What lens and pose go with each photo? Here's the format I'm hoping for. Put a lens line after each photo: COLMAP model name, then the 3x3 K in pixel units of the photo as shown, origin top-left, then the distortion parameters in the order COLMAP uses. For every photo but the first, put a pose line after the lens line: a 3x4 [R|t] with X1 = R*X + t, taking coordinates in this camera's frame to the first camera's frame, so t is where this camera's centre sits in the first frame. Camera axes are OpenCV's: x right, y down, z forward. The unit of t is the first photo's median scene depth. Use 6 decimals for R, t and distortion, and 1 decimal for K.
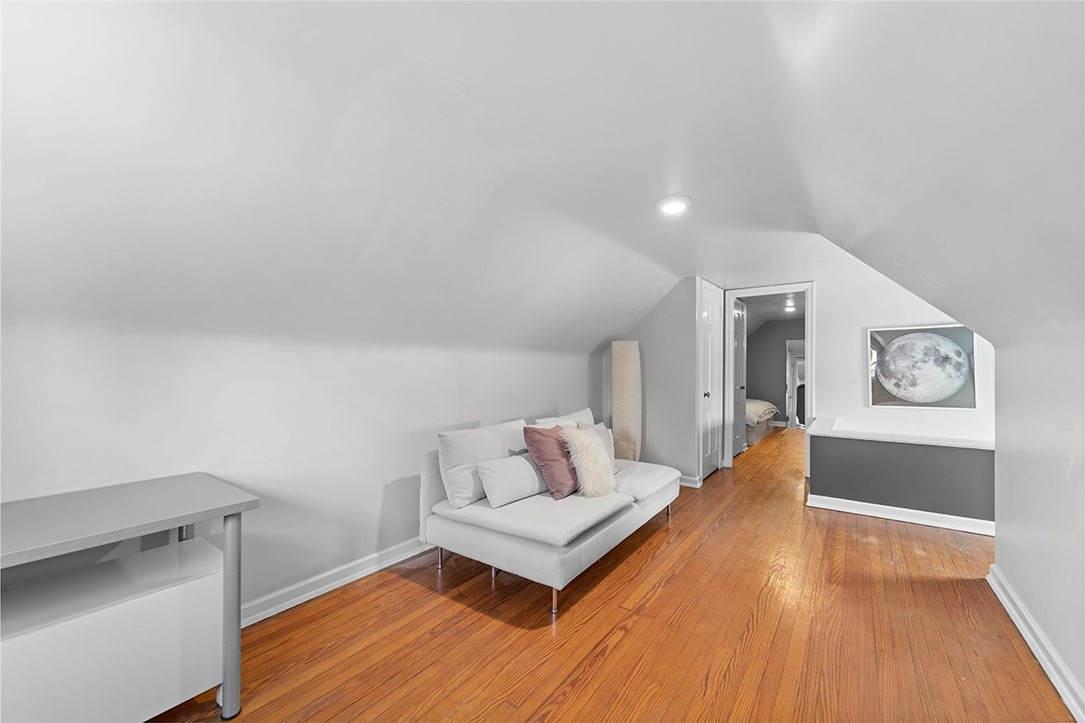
lens RADIAL K [[442.3, 0, 541.3], [0, 442.3, 367.3], [0, 0, 1]] dist [-0.000643, -0.000039]
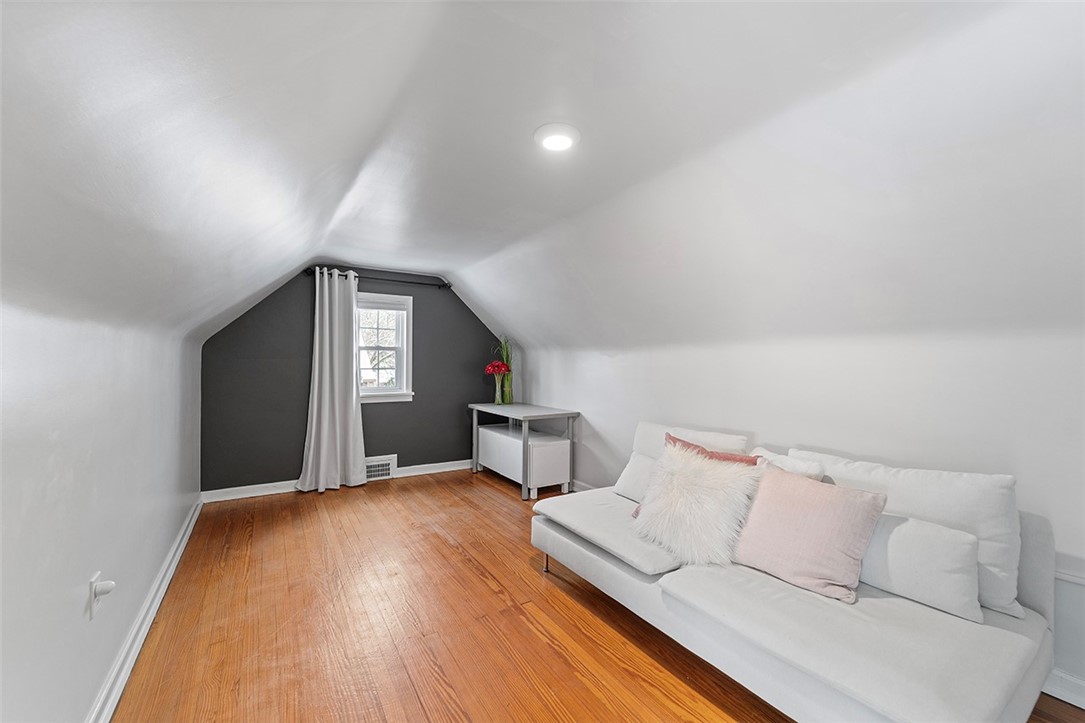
lens RADIAL K [[442.3, 0, 541.3], [0, 442.3, 367.3], [0, 0, 1]] dist [-0.000643, -0.000039]
pose [[-0.395653, 0.004092, -0.918391, 1.043006], [-0.001505, 0.999986, 0.005104, 0.001710], [0.918399, 0.003402, -0.395641, 1.352957]]
